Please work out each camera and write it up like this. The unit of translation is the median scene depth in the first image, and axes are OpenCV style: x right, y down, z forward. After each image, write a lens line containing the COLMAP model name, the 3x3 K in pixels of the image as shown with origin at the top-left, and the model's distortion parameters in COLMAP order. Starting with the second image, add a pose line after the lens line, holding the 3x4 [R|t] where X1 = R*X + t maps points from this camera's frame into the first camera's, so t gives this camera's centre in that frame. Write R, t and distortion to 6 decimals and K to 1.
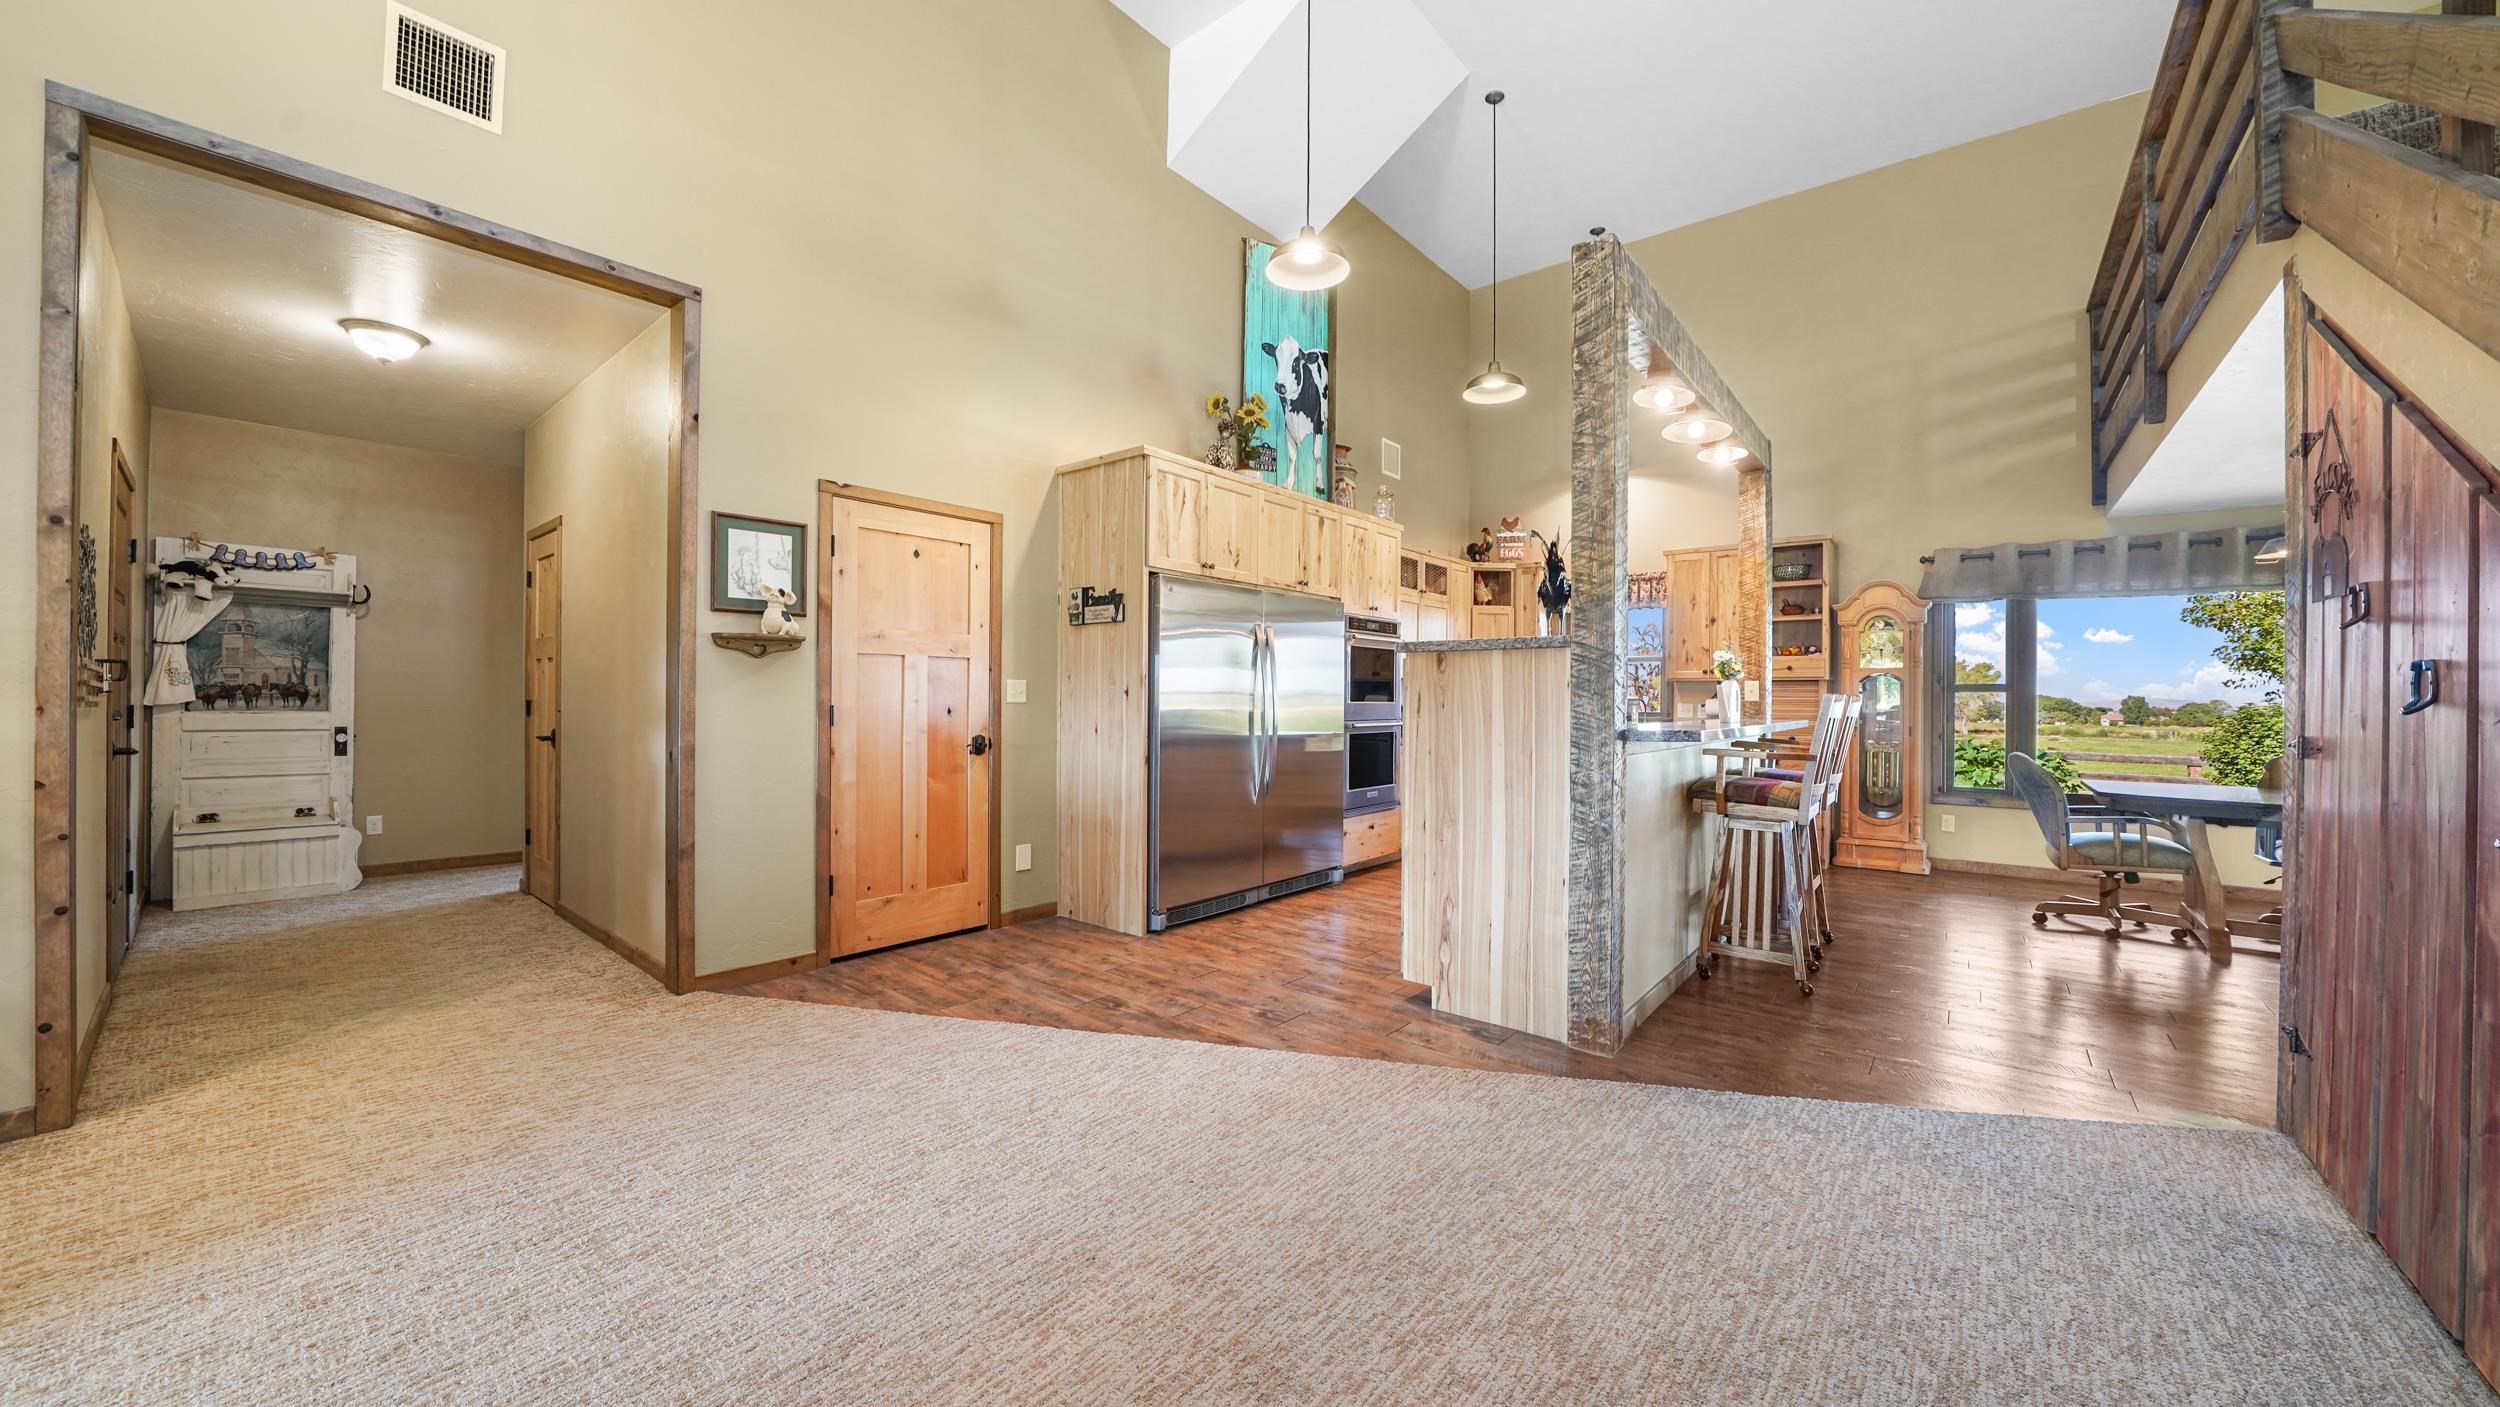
lens RADIAL K [[878.6, 0, 1250.0], [0, 878.6, 703.5], [0, 0, 1]] dist [-0.000724, -0.000006]
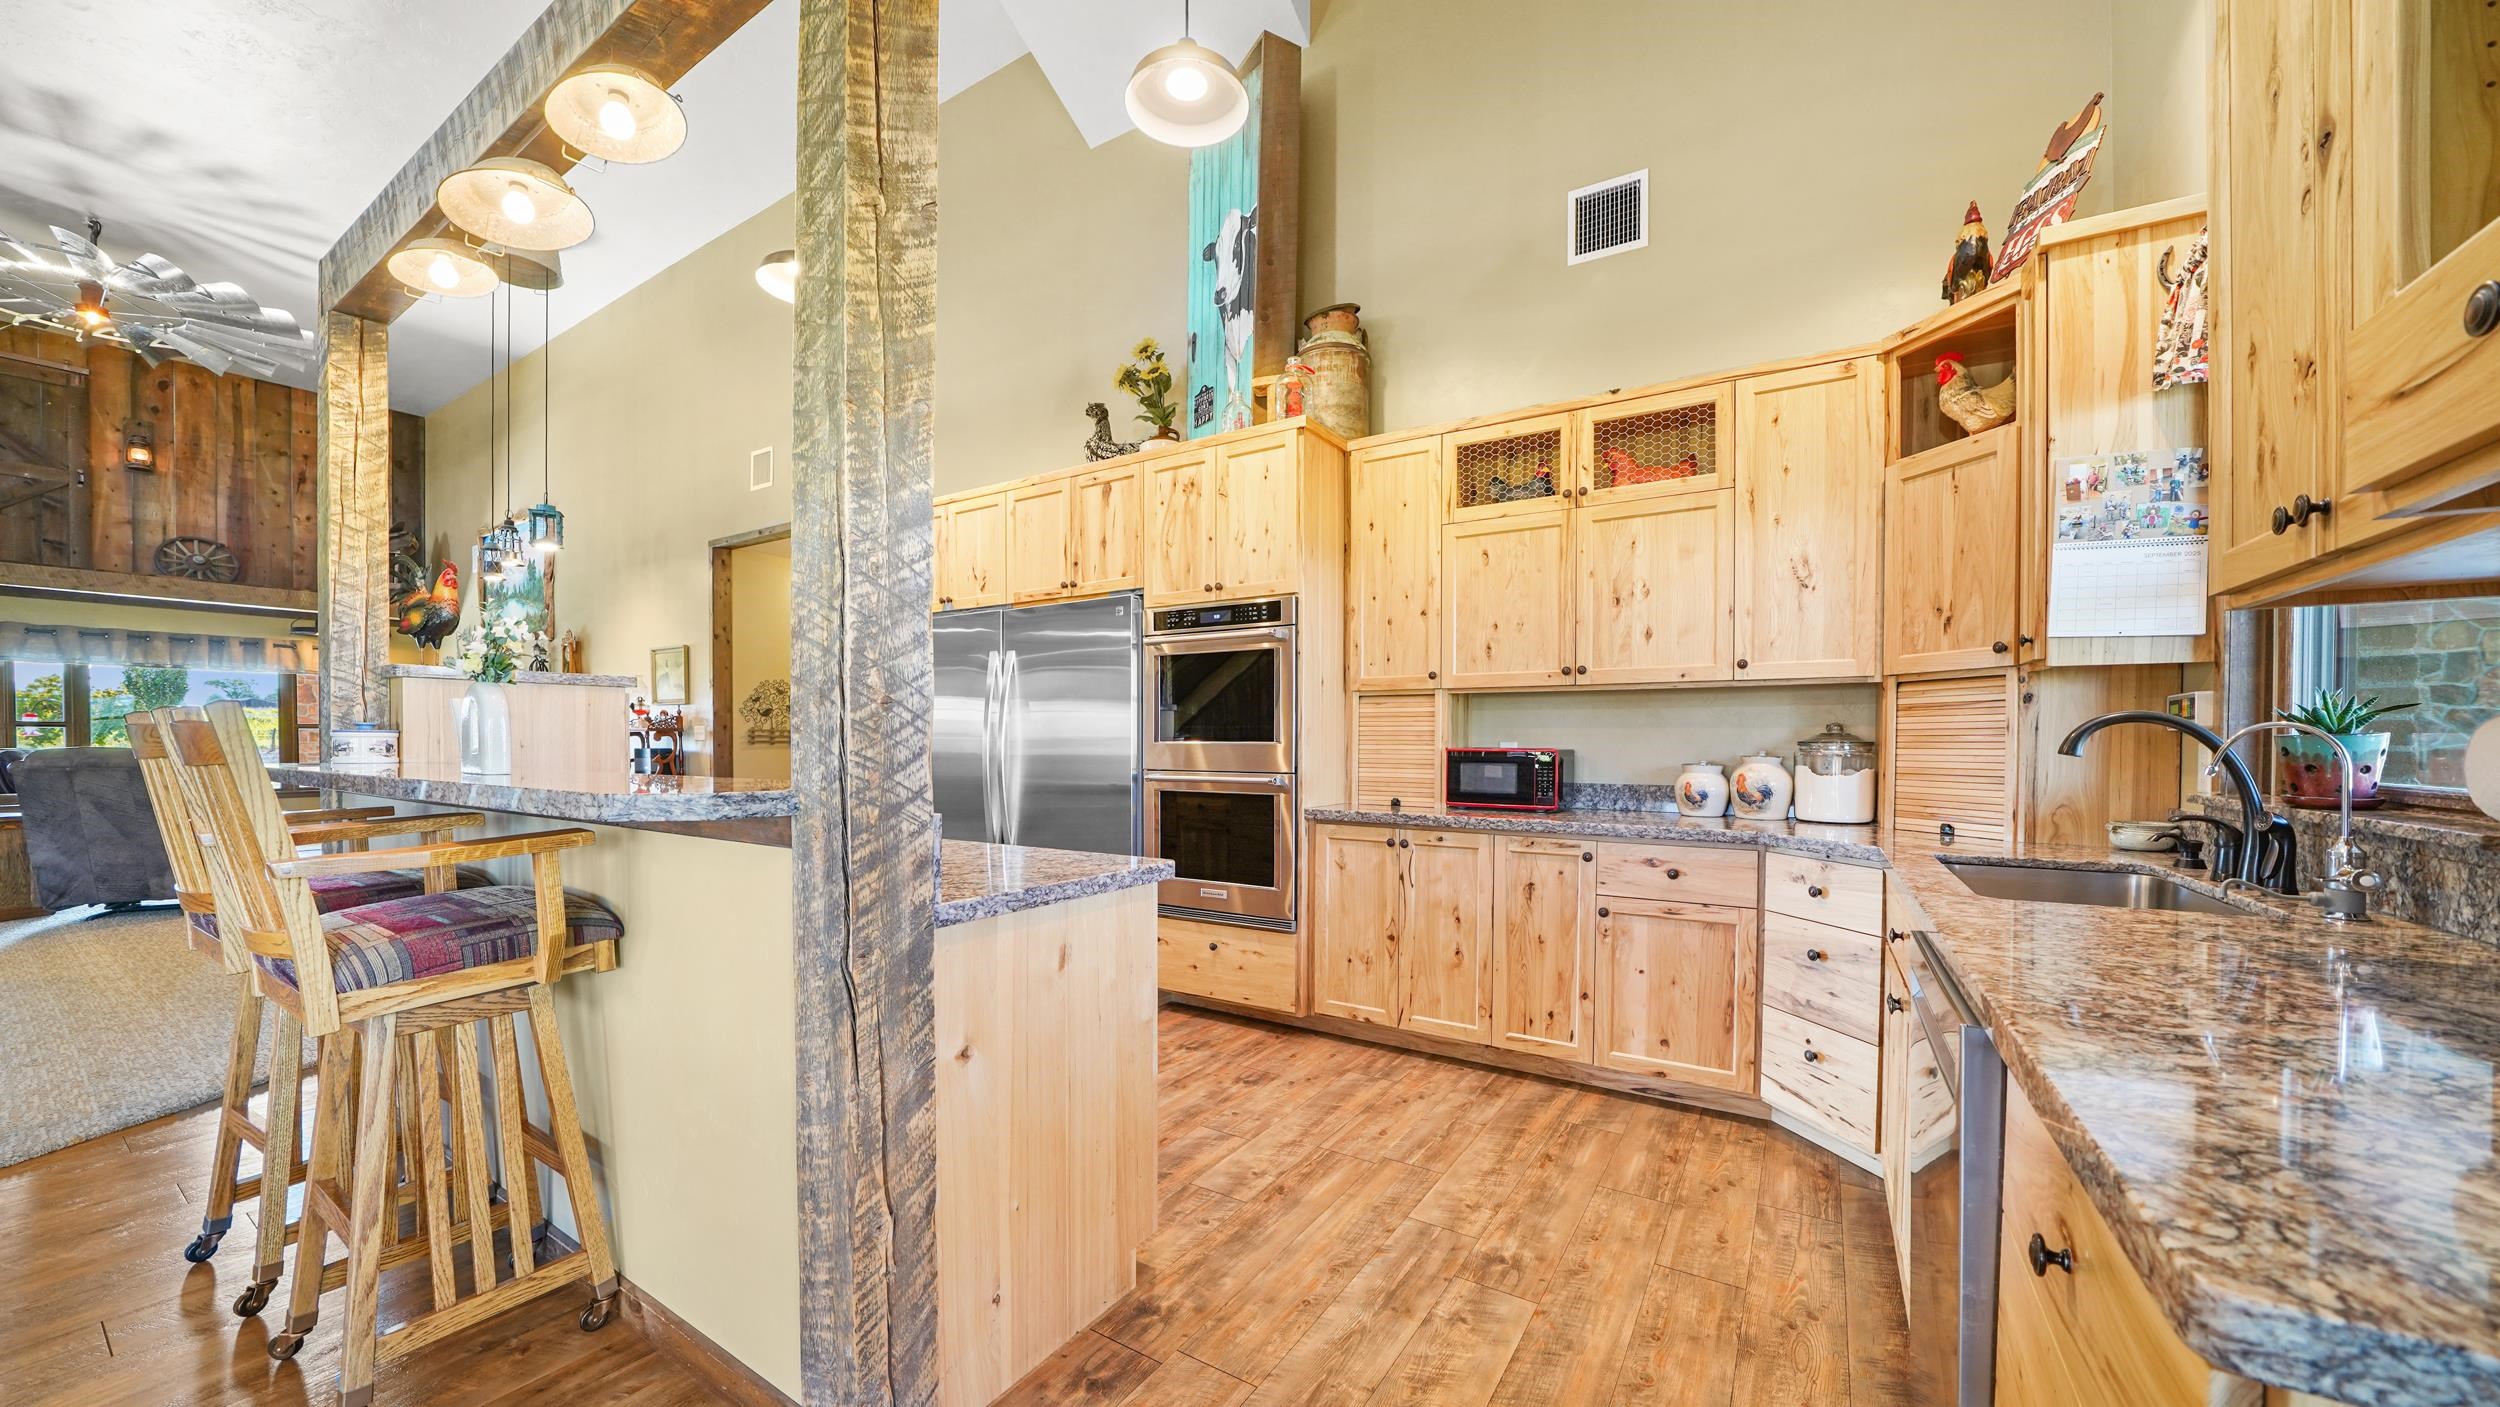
lens RADIAL K [[879.8, 0, 1252.3], [0, 879.8, 763.6], [0, 0, 1]] dist [-0.026369, 0.002841]
pose [[0.126983, 0.012886, -0.991821, 0.745489], [-0.009841, 0.999883, 0.011731, 0.005236], [0.991856, 0.008271, 0.127095, 0.955910]]
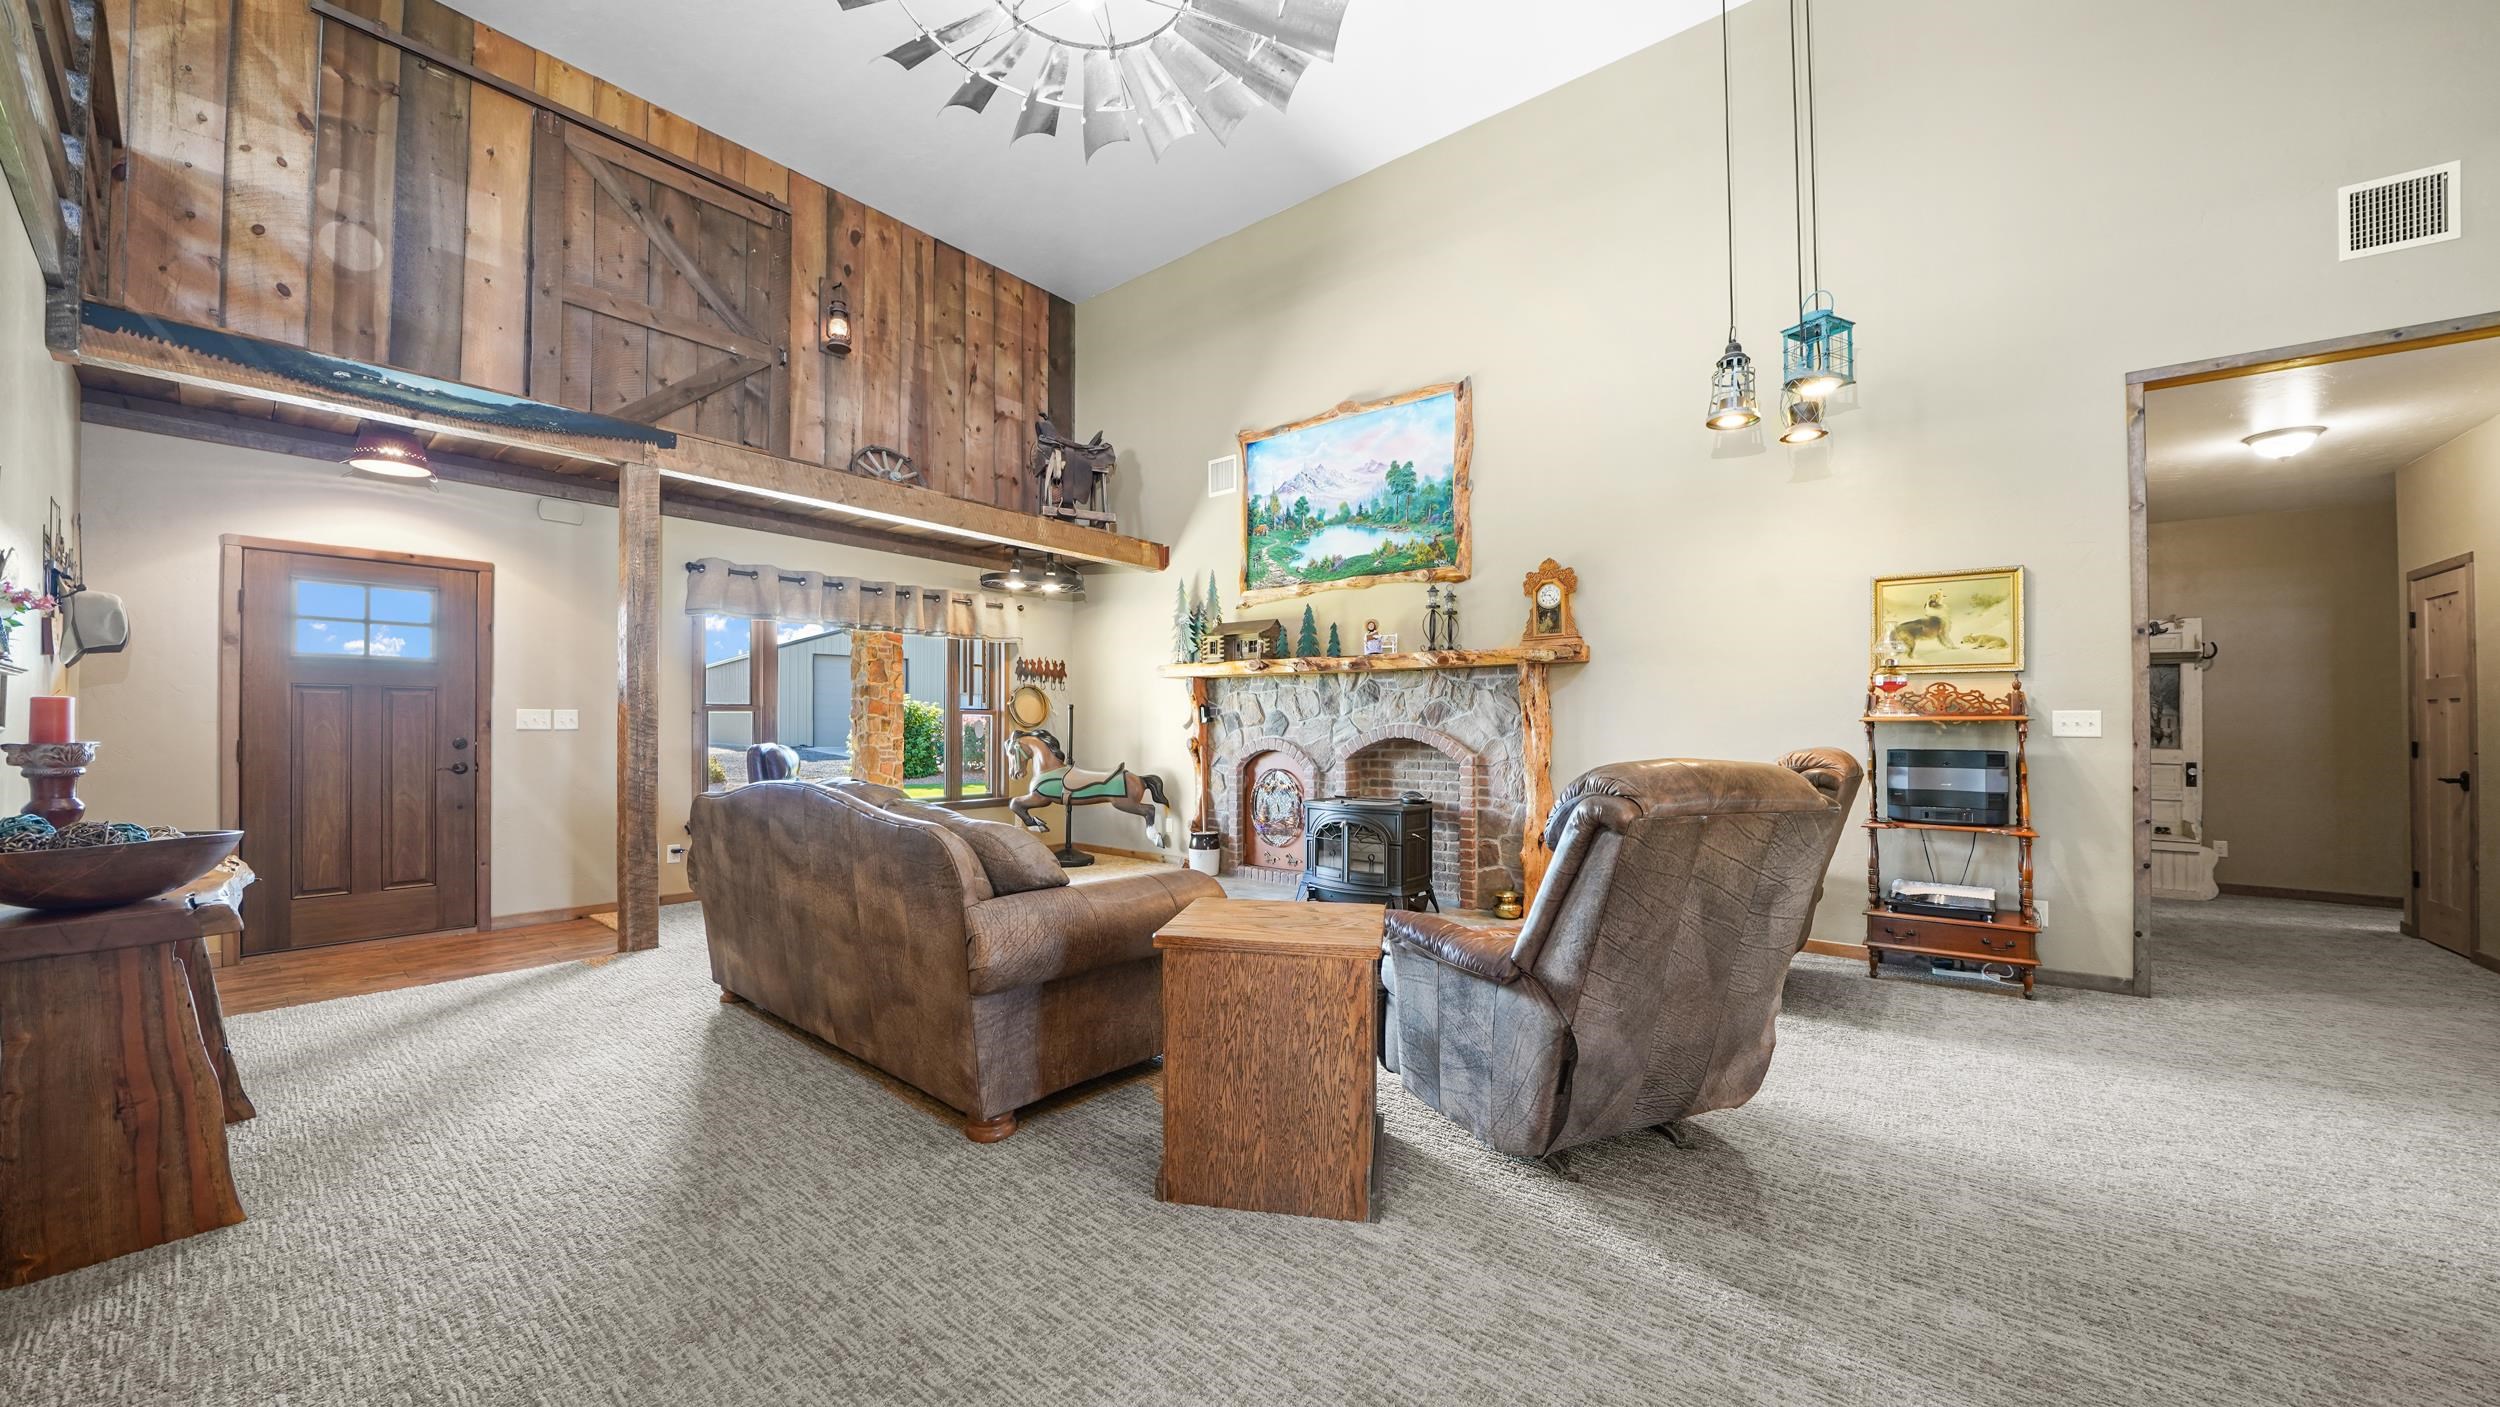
lens RADIAL K [[861.3, 0, 1248.7], [0, 861.3, 725.4], [0, 0, 1]] dist [-0.023075, 0.000395]
pose [[0.008350, -0.010115, -0.999914, 0.088743], [-0.011785, 0.999878, -0.010213, 0.002326], [0.999896, 0.011870, 0.008230, -0.286073]]
